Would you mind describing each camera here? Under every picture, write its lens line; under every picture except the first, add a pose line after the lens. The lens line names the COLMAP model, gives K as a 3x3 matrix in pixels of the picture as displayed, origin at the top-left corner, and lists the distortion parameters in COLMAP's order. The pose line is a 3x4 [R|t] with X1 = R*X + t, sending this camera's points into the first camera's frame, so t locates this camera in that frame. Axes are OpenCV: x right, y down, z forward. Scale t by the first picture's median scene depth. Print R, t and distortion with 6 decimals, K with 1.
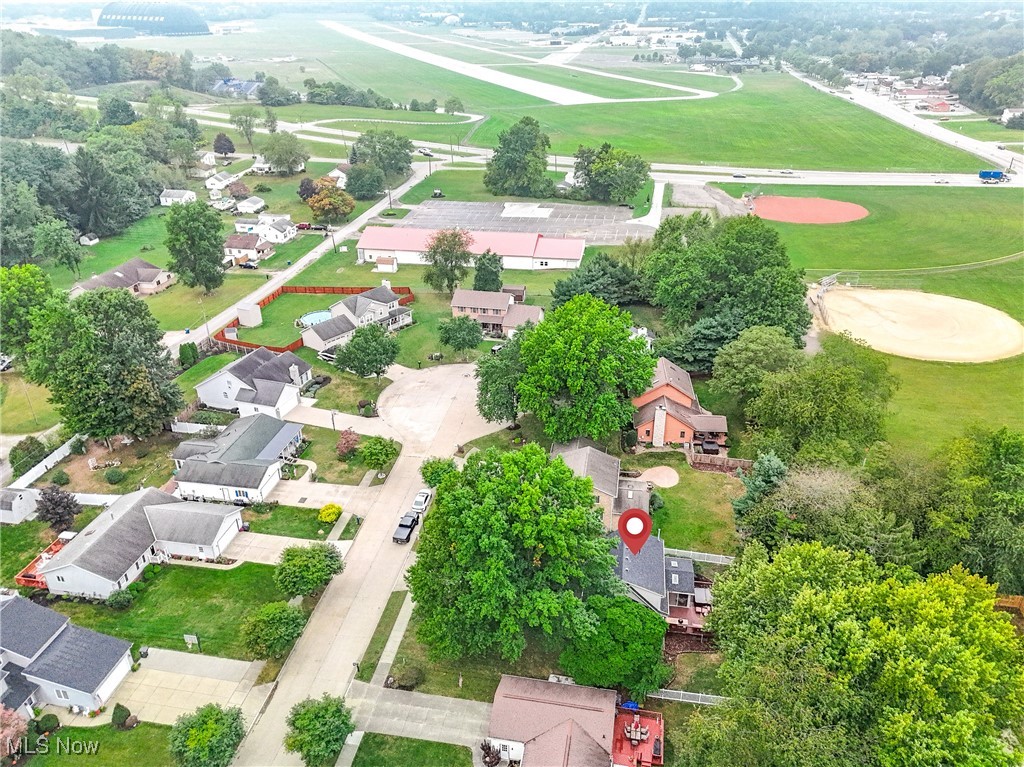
lens RADIAL K [[758.7, 0, 510.3], [0, 758.7, 382.5], [0, 0, 1]] dist [0.012146, -0.009330]
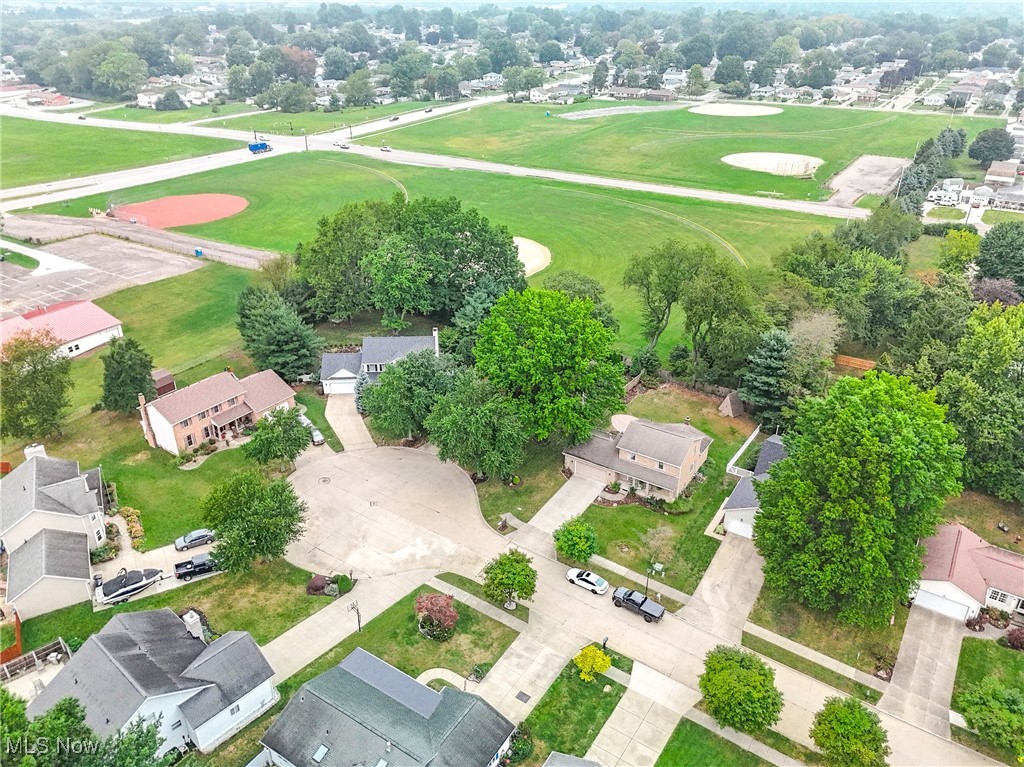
lens RADIAL K [[758.7, 0, 510.5], [0, 758.7, 385.3], [0, 0, 1]] dist [0.012146, -0.009330]
pose [[0.376513, -0.415148, 0.828185, -0.595856], [0.413752, 0.875214, 0.250620, -0.211242], [-0.828883, 0.248301, 0.501298, 0.514517]]
